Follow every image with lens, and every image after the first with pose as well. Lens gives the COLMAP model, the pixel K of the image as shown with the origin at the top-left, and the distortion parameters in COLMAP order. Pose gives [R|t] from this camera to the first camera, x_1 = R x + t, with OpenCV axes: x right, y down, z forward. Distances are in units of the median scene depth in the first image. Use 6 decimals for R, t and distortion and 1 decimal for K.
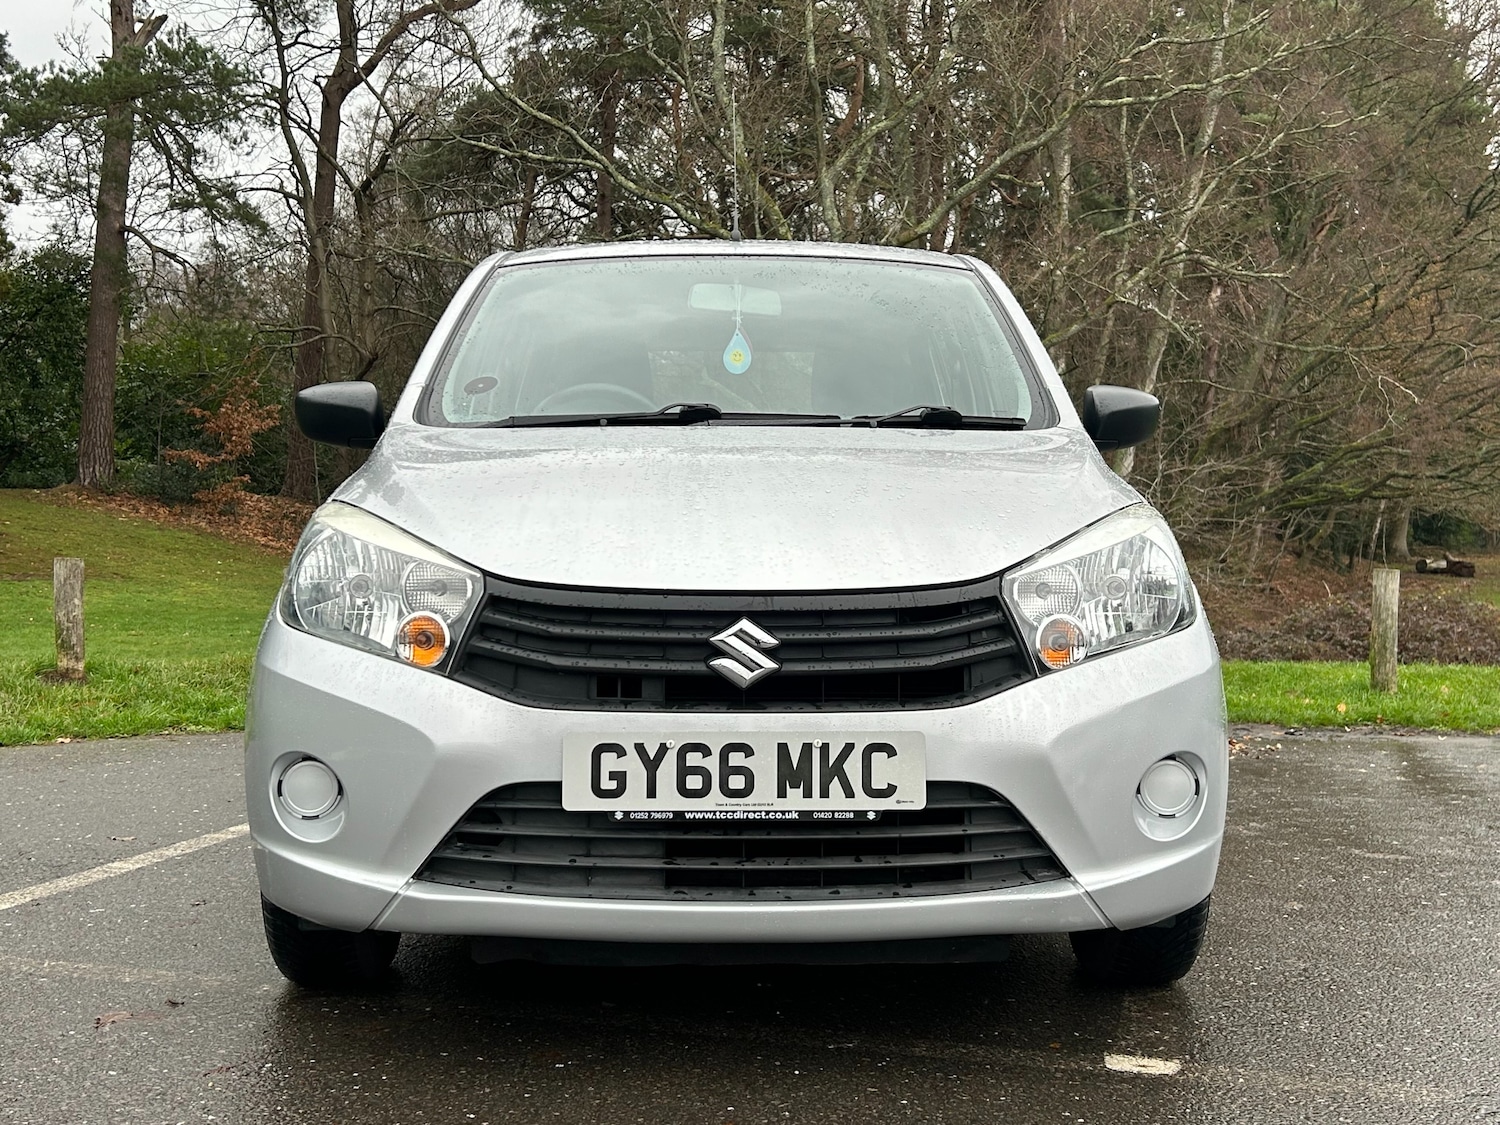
lens RADIAL K [[1769.9, 0, 756.3], [0, 1769.9, 550.8], [0, 0, 1]] dist [0.136521, -0.322375]
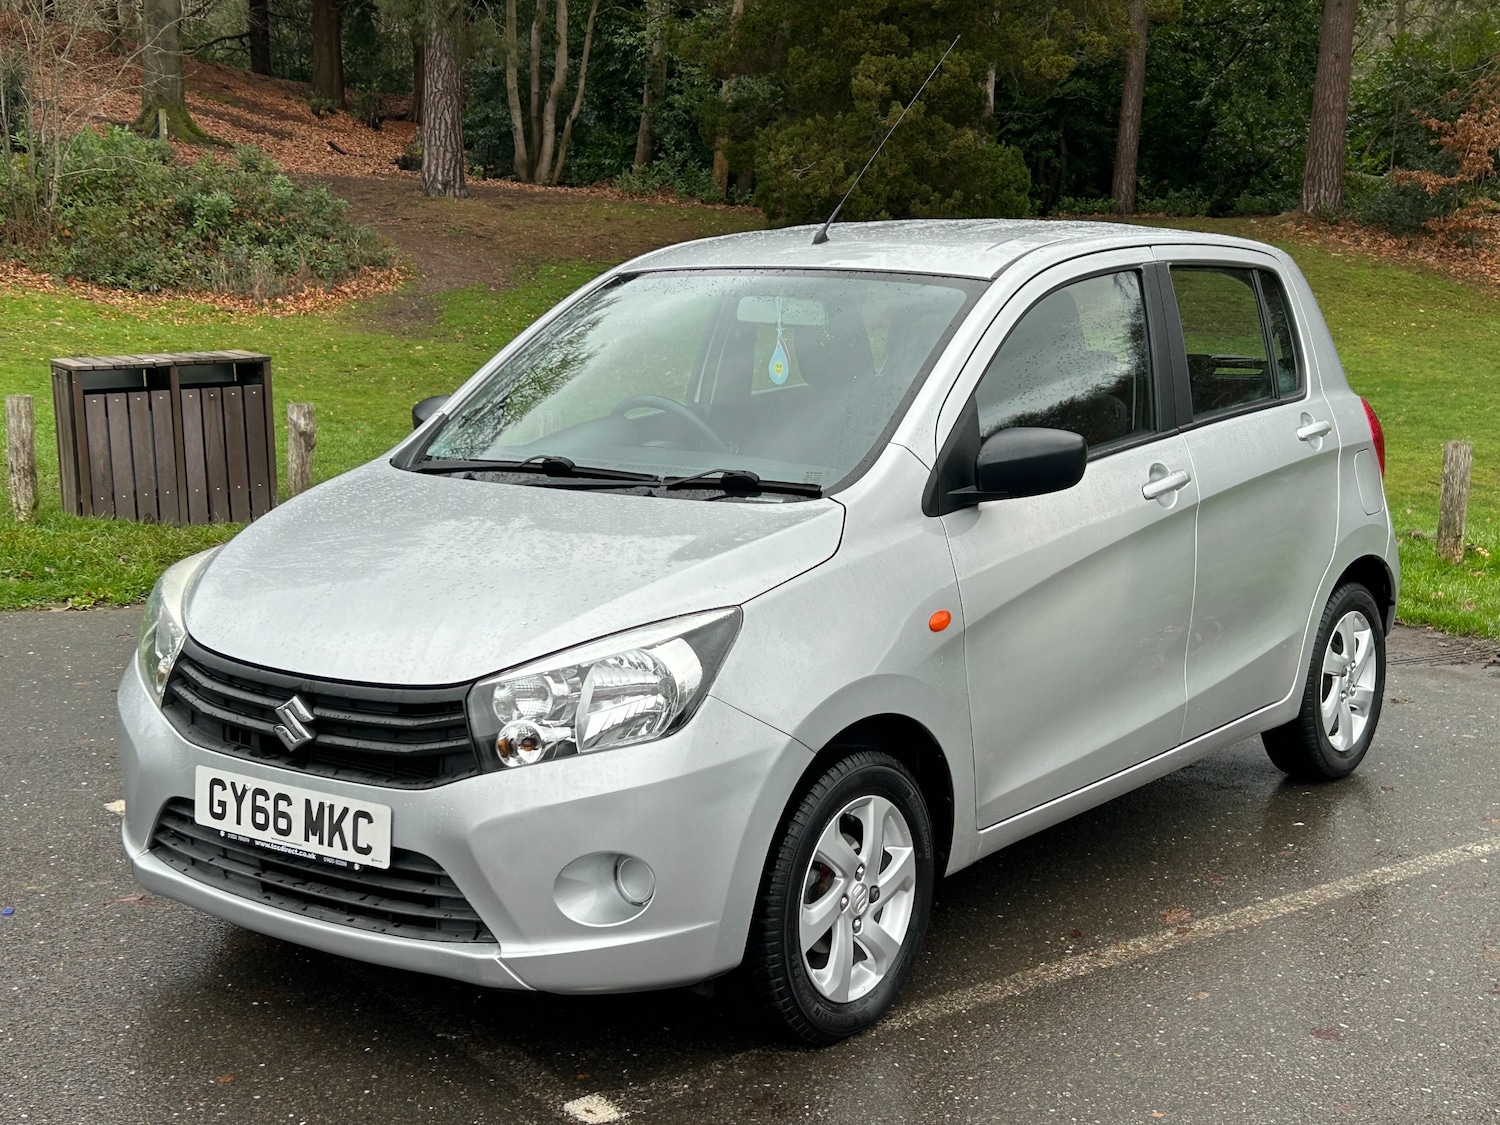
lens RADIAL K [[2109.8, 0, 750.0], [0, 2109.8, 562.5], [0, 0, 1]] dist [0.143725, -0.498638]
pose [[0.787723, 0.089080, -0.609555, 1.128282], [-0.002509, 0.989945, 0.141428, -0.262785], [0.616025, -0.109877, 0.780026, 0.035594]]
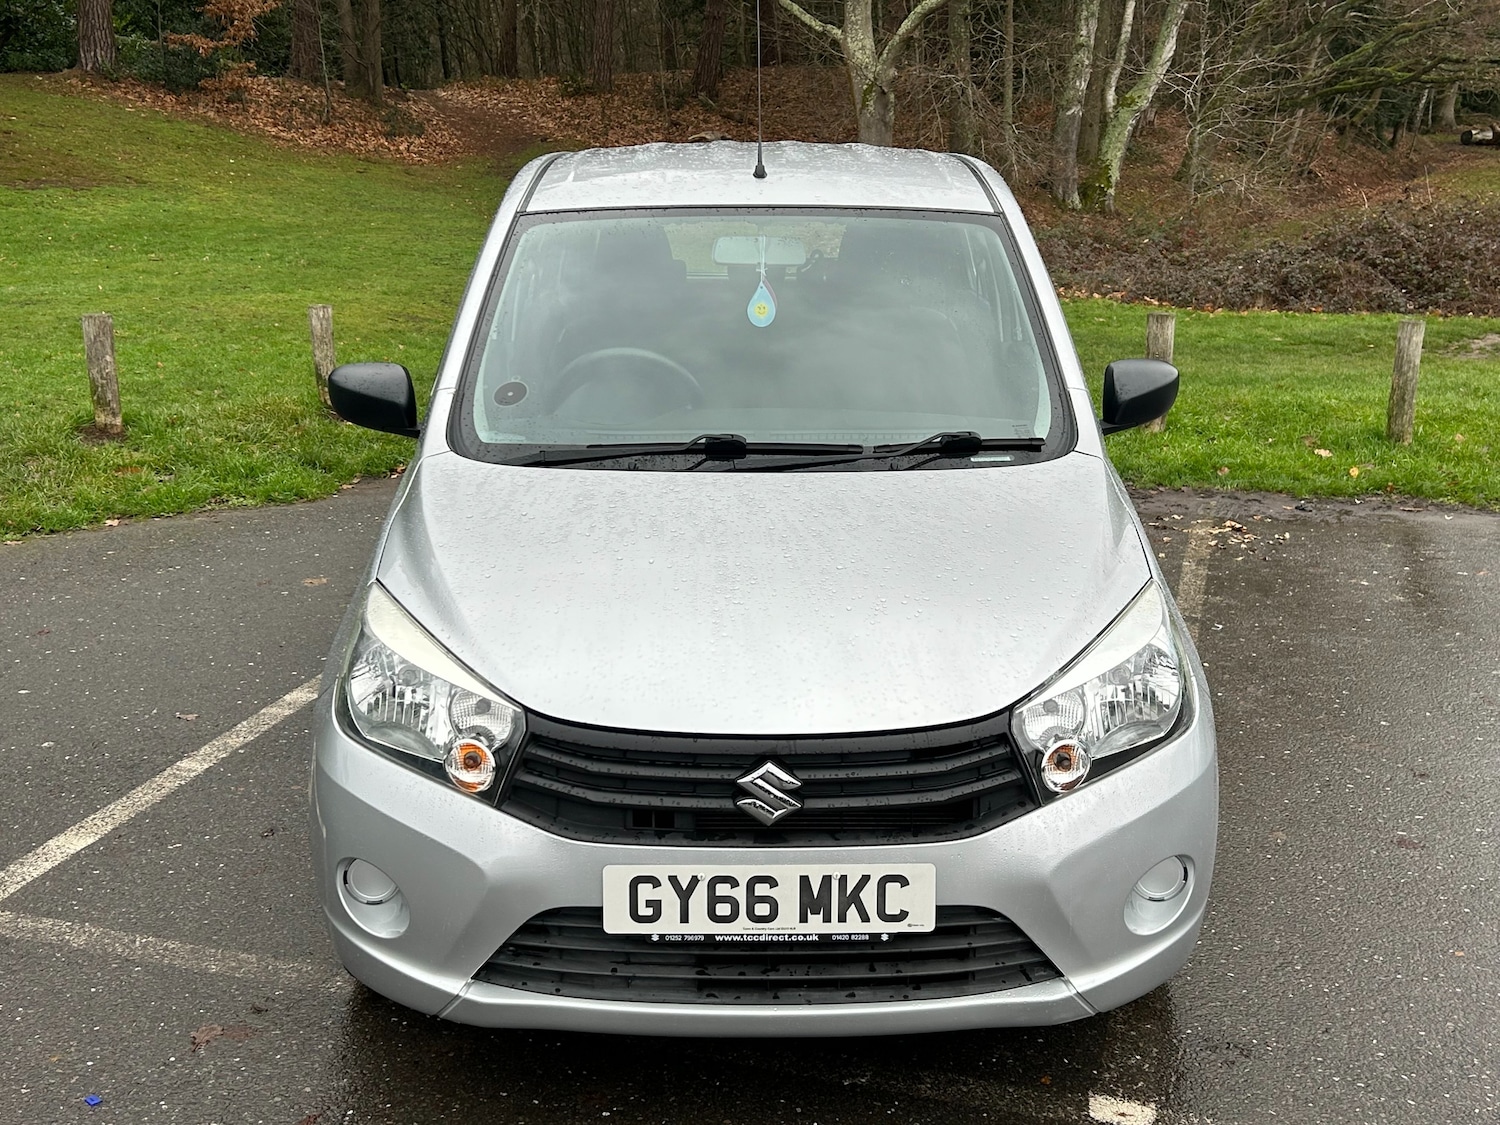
lens RADIAL K [[1769.9, 0, 756.3], [0, 1769.9, 550.8], [0, 0, 1]] dist [0.136521, -0.322375]
pose [[0.999918, 0.001698, -0.012684, -0.001096], [0.001409, 0.970533, 0.240965, -0.337438], [0.012719, -0.240963, 0.970451, -0.012165]]
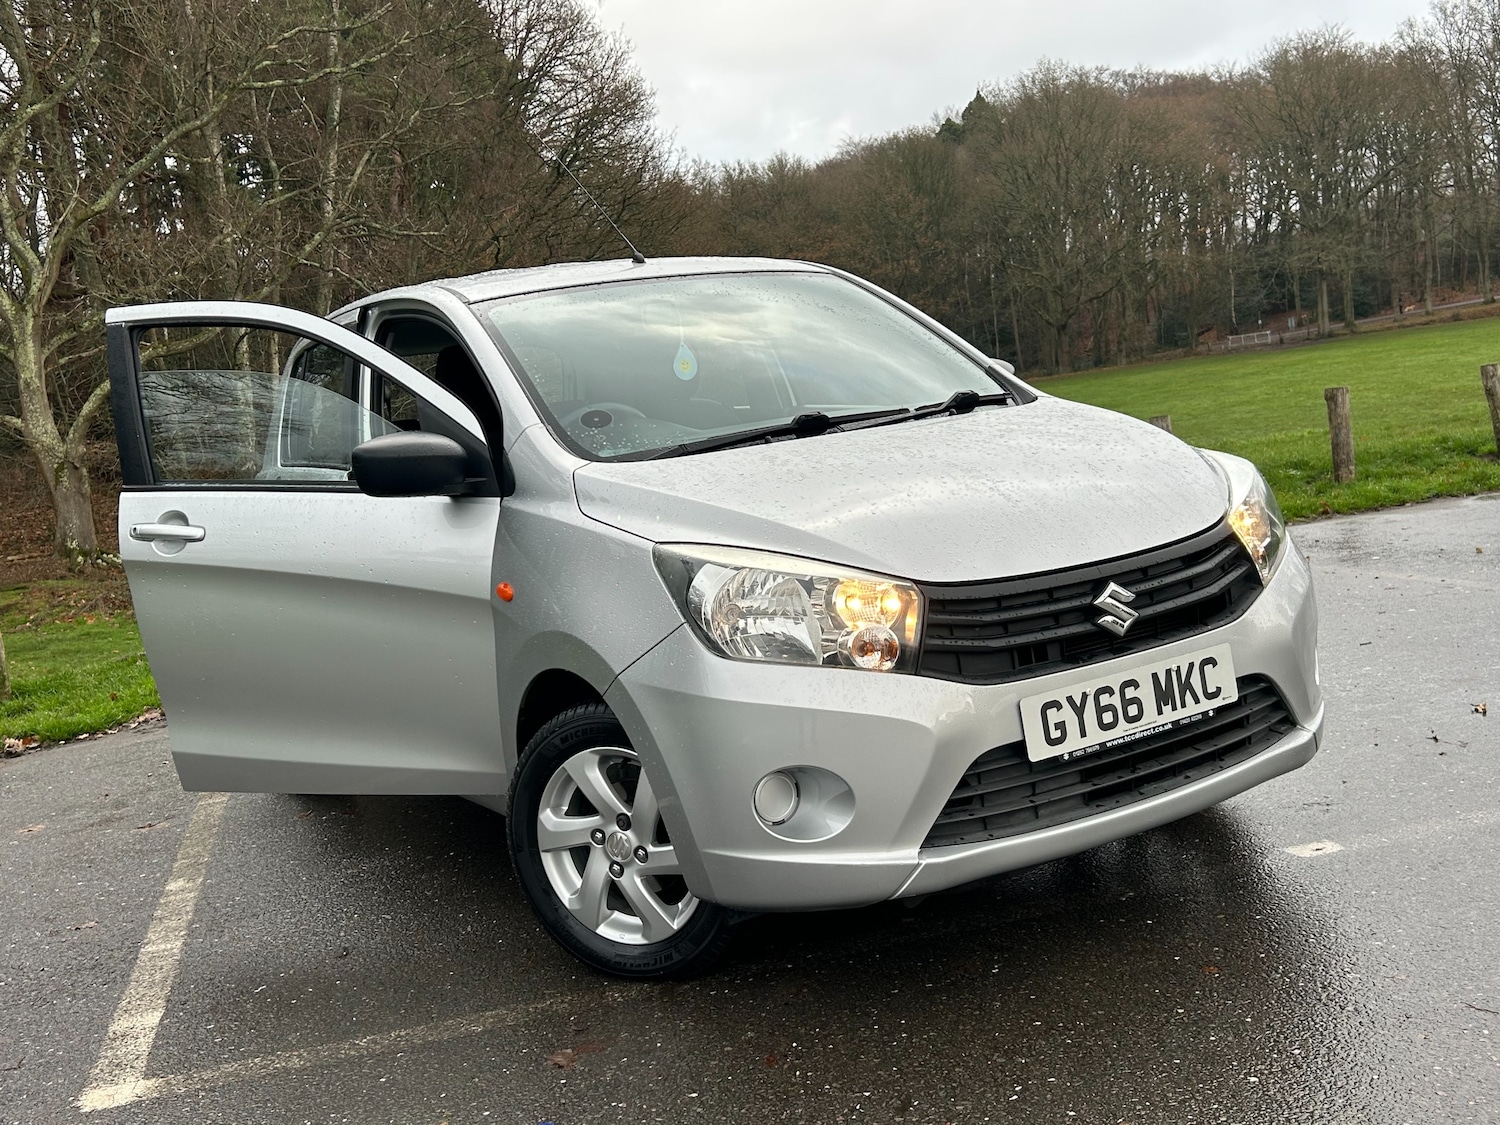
lens RADIAL K [[1525.2, 0, 750.0], [0, 1525.2, 562.5], [0, 0, 1]] dist [0.092912, -0.254570]
pose [[0.862214, -0.166596, 0.478364, -0.725967], [0.136764, 0.985860, 0.096832, -0.112475], [-0.487731, -0.018068, 0.872807, 0.175558]]
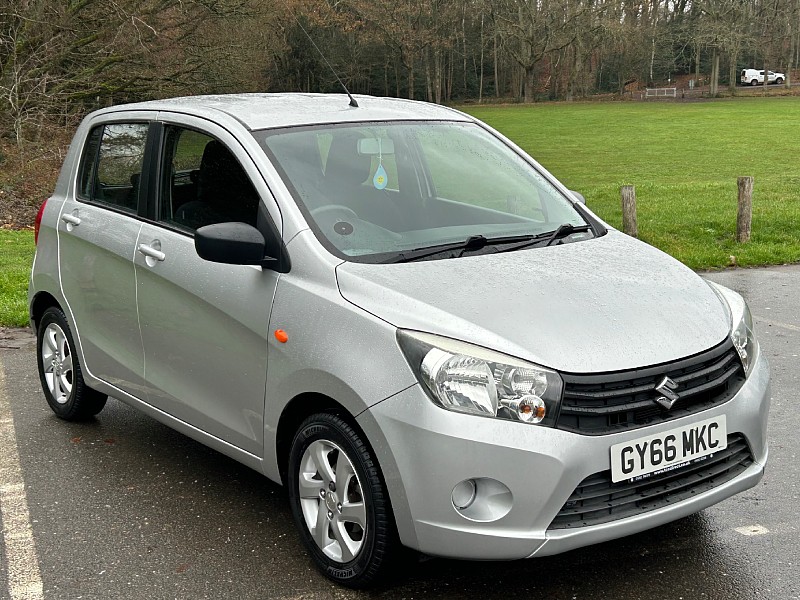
lens RADIAL K [[1125.2, 0, 400.0], [0, 1125.2, 300.0], [0, 0, 1]] dist [0.143725, -0.498638]
pose [[0.820853, -0.120509, 0.558282, -0.978946], [0.026810, 0.984539, 0.173101, -0.284387], [-0.570510, -0.127123, 0.811392, 0.102577]]
